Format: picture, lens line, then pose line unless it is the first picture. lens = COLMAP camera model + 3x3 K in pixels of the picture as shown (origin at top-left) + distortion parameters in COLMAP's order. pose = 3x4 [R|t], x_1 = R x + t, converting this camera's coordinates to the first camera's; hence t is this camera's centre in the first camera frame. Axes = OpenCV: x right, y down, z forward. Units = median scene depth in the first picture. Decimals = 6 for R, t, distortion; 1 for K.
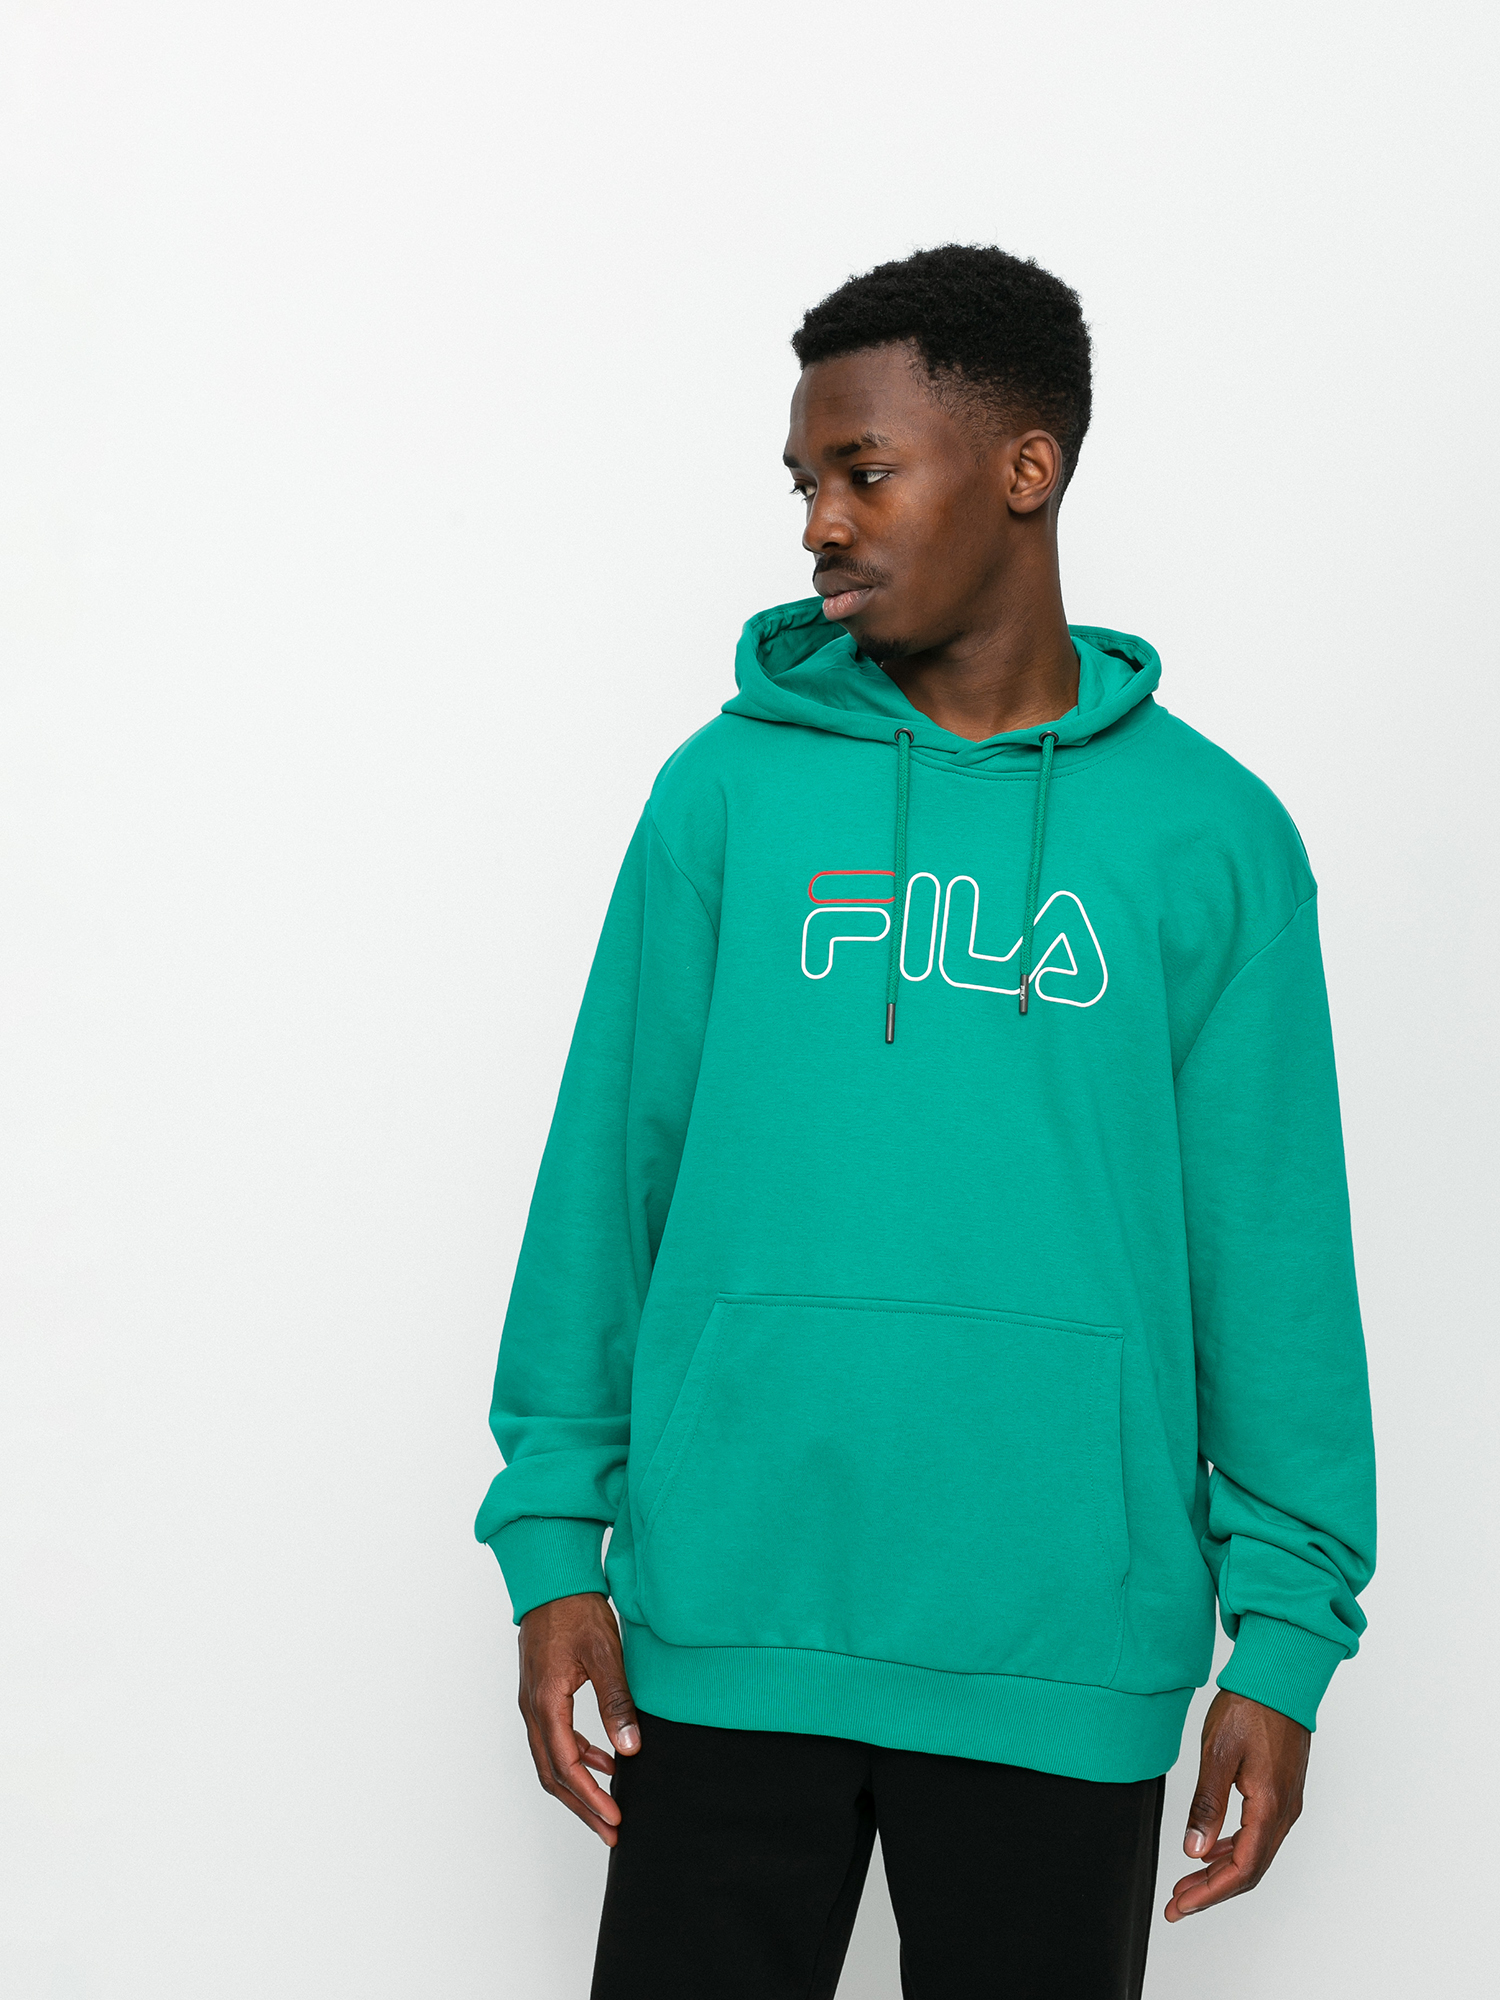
lens RADIAL K [[2796.3, 0, 752.1], [0, 2796.3, 1003.4], [0, 0, 1]] dist [0.036768, 0.000000]
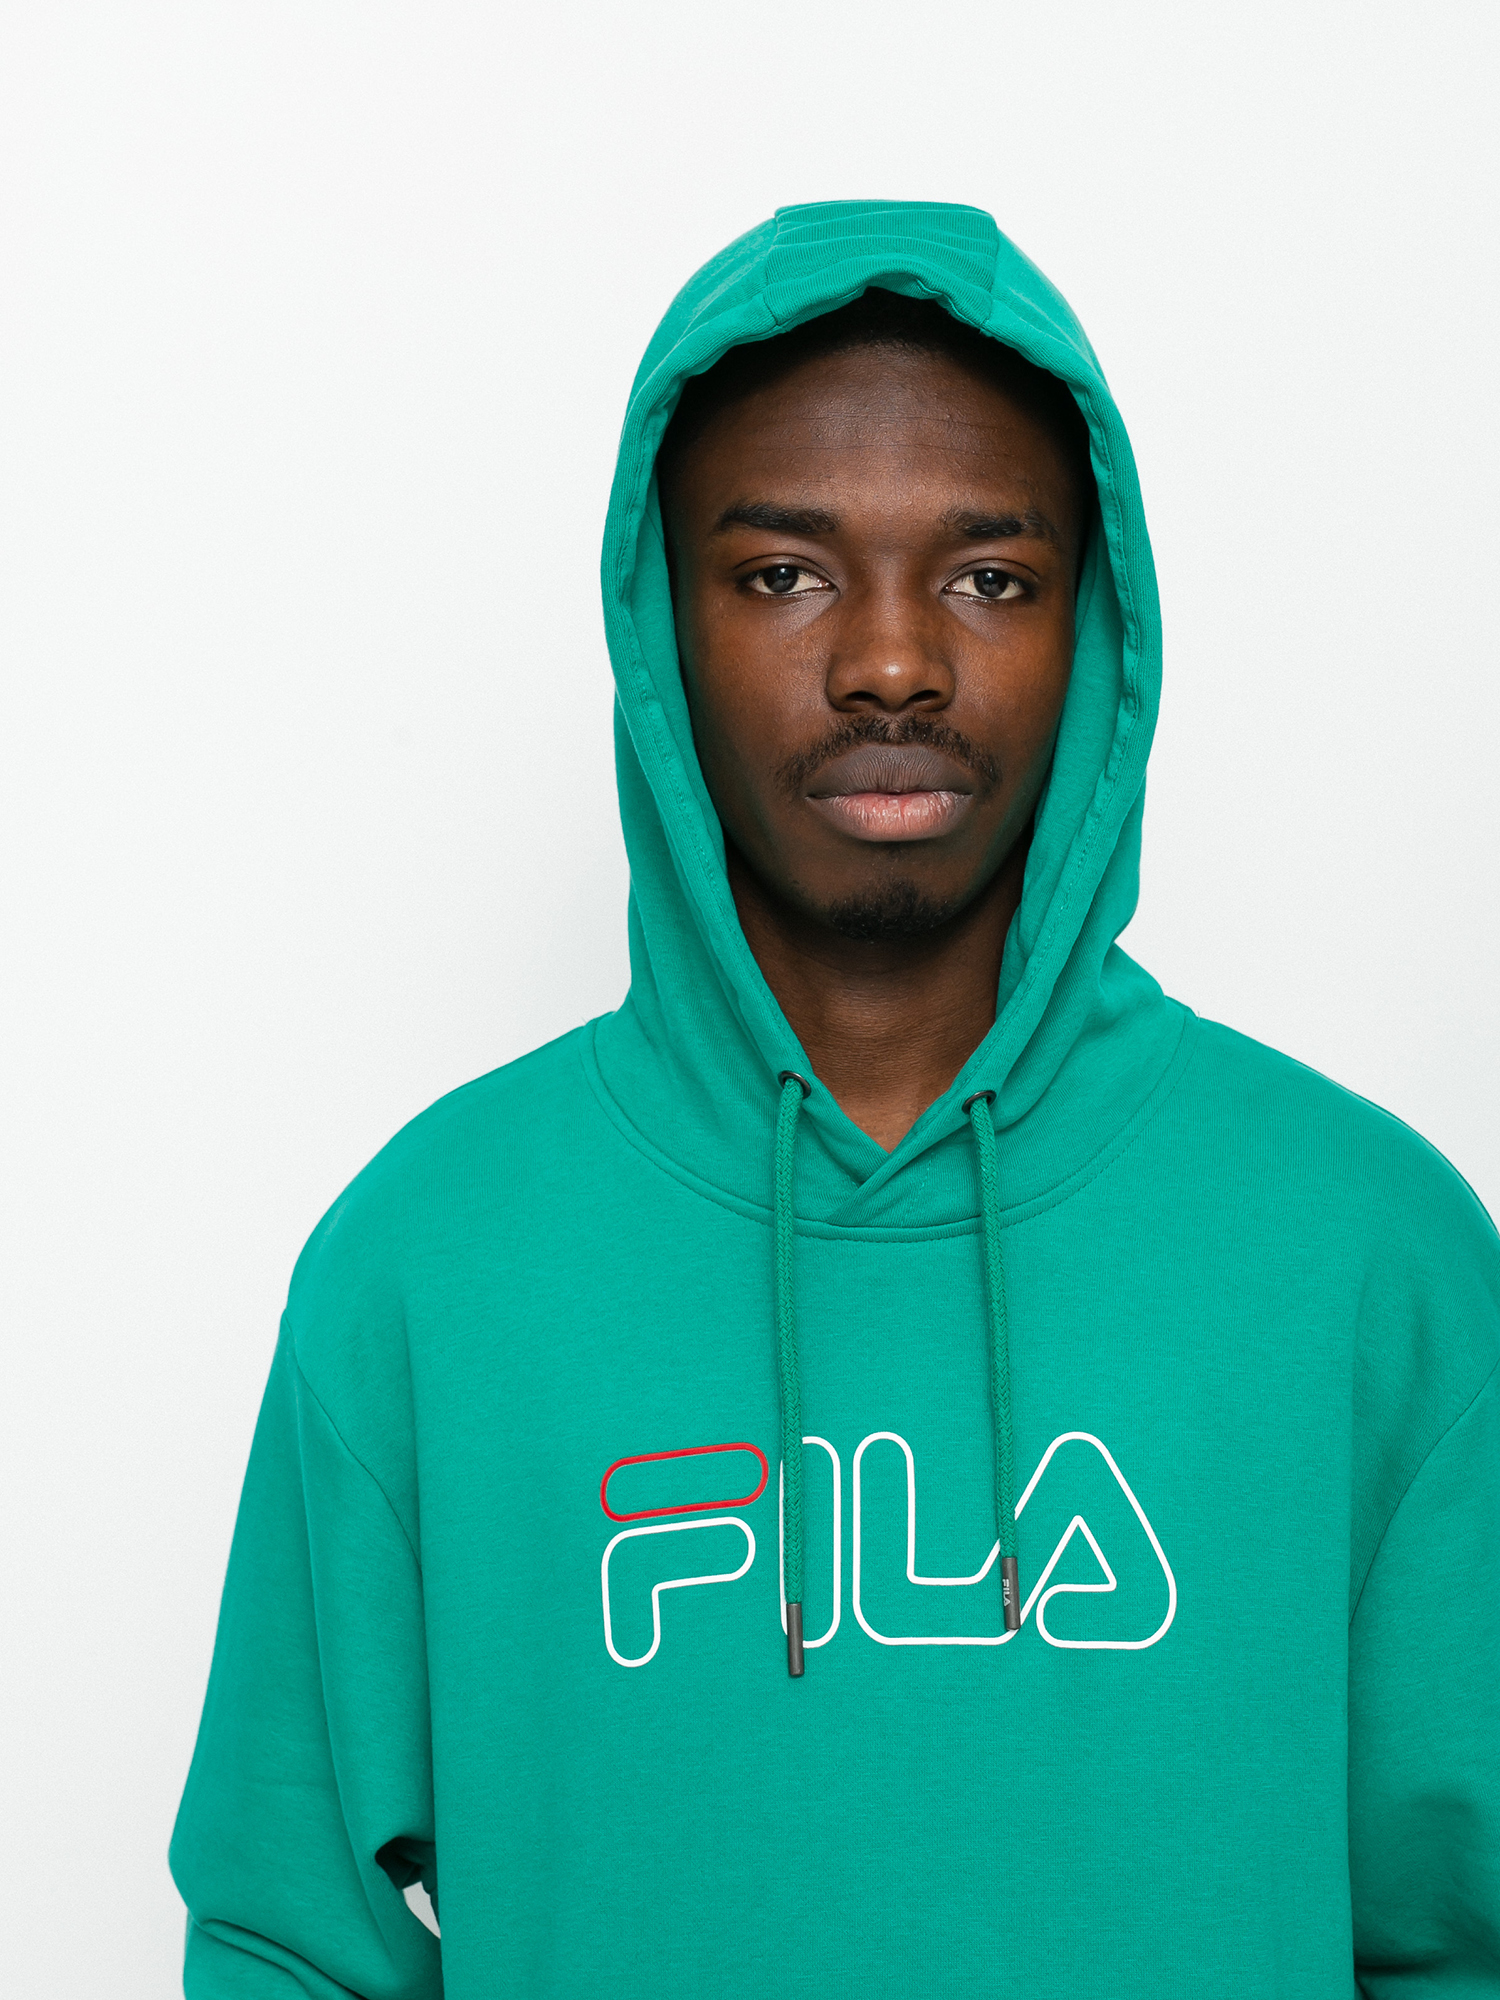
lens RADIAL K [[2796.3, 0, 728.4], [0, 2796.3, 996.6], [0, 0, 1]] dist [0.036768, 0.000000]
pose [[0.993991, -0.084811, 0.069208, 0.015005], [0.101085, 0.953772, -0.283021, 0.025002], [-0.042005, 0.288316, 0.956614, 0.449895]]
